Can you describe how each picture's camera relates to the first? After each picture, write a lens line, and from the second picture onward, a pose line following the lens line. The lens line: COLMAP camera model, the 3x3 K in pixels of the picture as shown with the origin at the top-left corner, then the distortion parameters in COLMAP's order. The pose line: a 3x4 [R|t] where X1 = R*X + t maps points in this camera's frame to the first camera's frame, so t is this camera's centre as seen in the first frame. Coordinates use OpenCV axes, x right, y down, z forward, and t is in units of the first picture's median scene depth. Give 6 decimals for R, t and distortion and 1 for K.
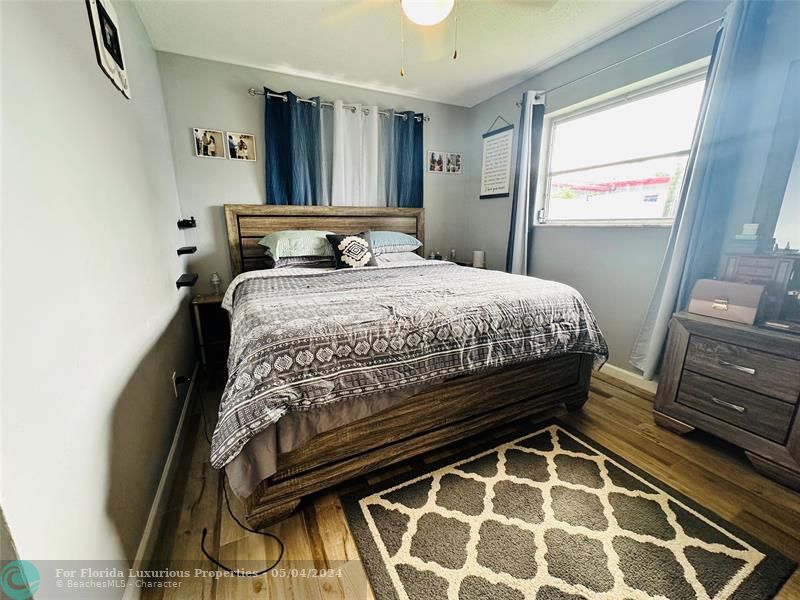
lens RADIAL K [[319.7, 0, 399.1], [0, 319.7, 300.8], [0, 0, 1]] dist [-0.002904, 0.000570]
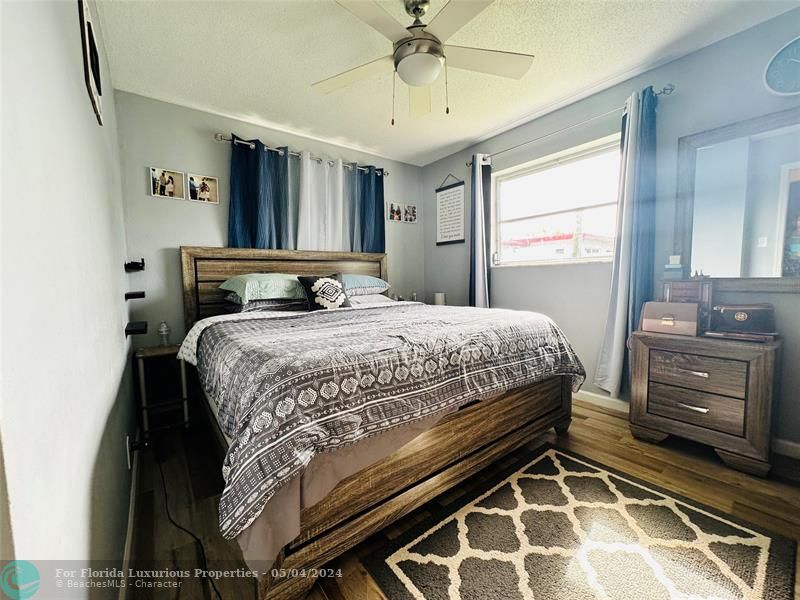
lens RADIAL K [[319.7, 0, 399.1], [0, 319.7, 300.8], [0, 0, 1]] dist [-0.002904, 0.000570]
pose [[0.979774, -0.029698, 0.197894, -0.192399], [0.062029, 0.985289, -0.159242, 0.060367], [-0.190253, 0.168297, 0.967202, 0.031845]]
